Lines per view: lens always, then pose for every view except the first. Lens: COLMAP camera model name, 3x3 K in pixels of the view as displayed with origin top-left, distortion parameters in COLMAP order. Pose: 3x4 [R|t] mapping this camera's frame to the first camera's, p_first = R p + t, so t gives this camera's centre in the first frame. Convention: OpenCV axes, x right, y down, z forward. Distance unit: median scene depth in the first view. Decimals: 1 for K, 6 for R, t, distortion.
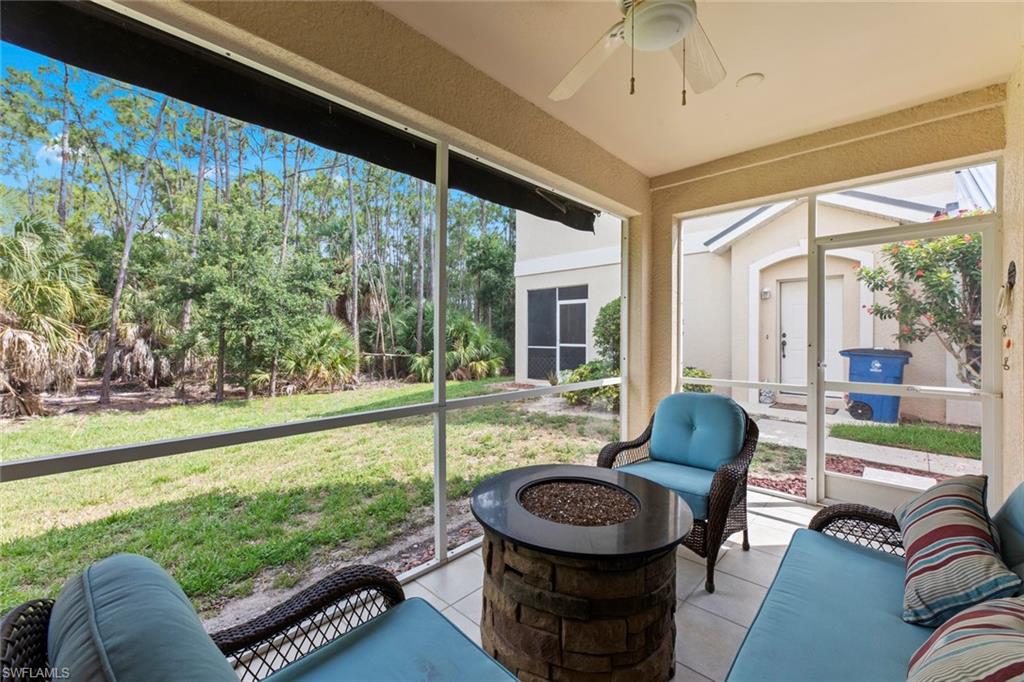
lens RADIAL K [[415.5, 0, 511.5], [0, 415.5, 334.2], [0, 0, 1]] dist [-0.000365, -0.000462]
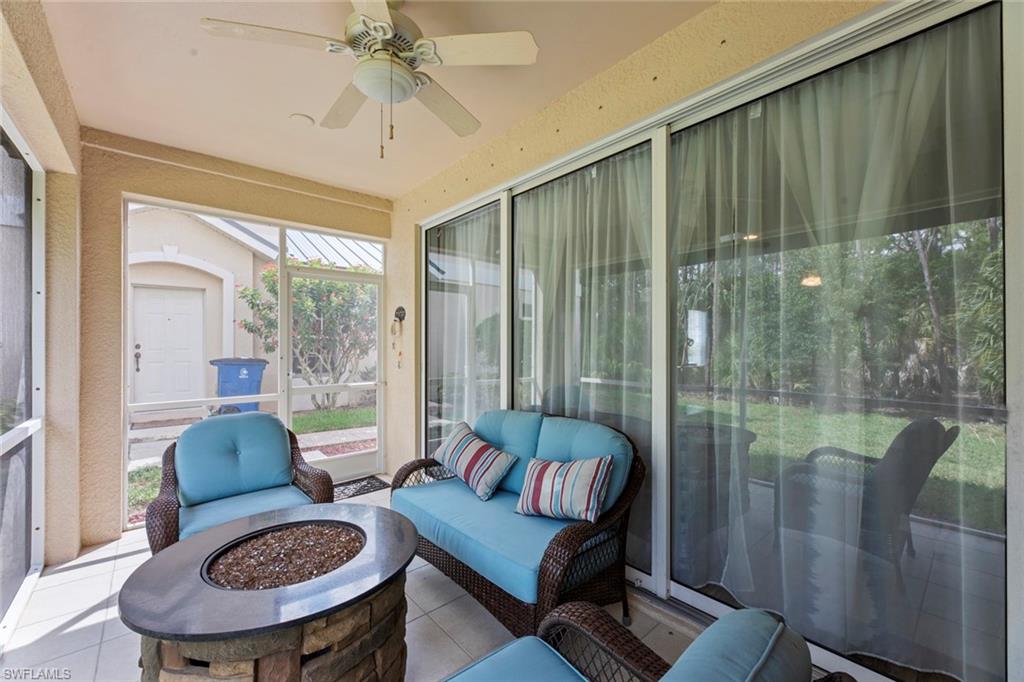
lens RADIAL K [[415.5, 0, 511.0], [0, 415.5, 344.7], [0, 0, 1]] dist [-0.000365, -0.000462]
pose [[0.088562, -0.004389, 0.996061, -0.346434], [-0.002802, 0.999985, 0.004655, -0.015343], [-0.996067, -0.003204, 0.088548, 0.256337]]
